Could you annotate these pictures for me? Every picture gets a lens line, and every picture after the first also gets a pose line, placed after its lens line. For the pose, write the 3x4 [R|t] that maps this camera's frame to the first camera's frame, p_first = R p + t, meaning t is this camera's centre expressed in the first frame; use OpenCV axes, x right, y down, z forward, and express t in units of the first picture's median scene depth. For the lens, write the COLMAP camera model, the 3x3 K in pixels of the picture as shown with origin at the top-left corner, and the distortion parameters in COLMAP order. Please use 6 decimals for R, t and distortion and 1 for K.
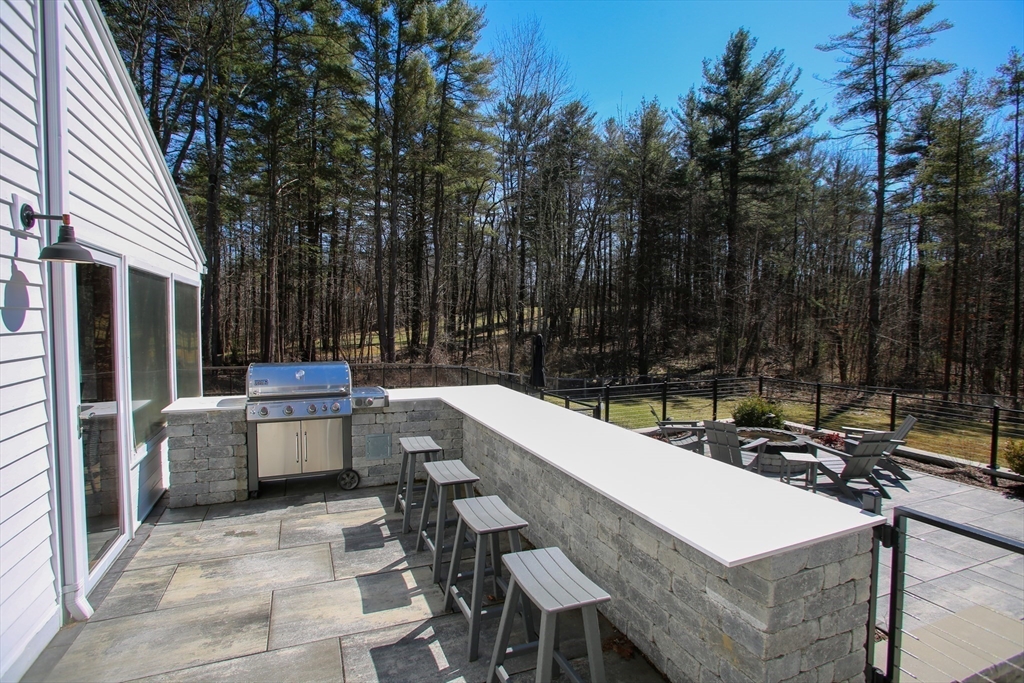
lens RADIAL K [[503.0, 0, 511.3], [0, 503.0, 337.8], [0, 0, 1]] dist [-0.008615, 0.014648]
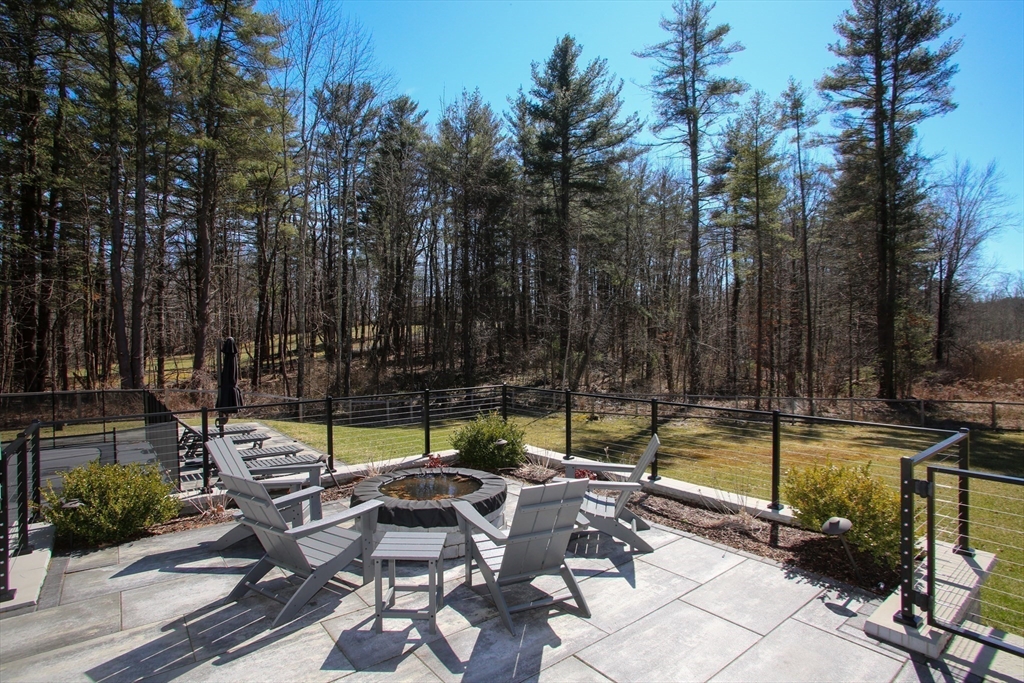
lens RADIAL K [[529.6, 0, 505.3], [0, 529.6, 346.2], [0, 0, 1]] dist [-0.010203, -0.000999]
pose [[0.966207, -0.025558, 0.256497, 0.076893], [0.032416, 0.999220, -0.022546, 0.010117], [-0.255721, 0.030098, 0.966282, 0.073732]]
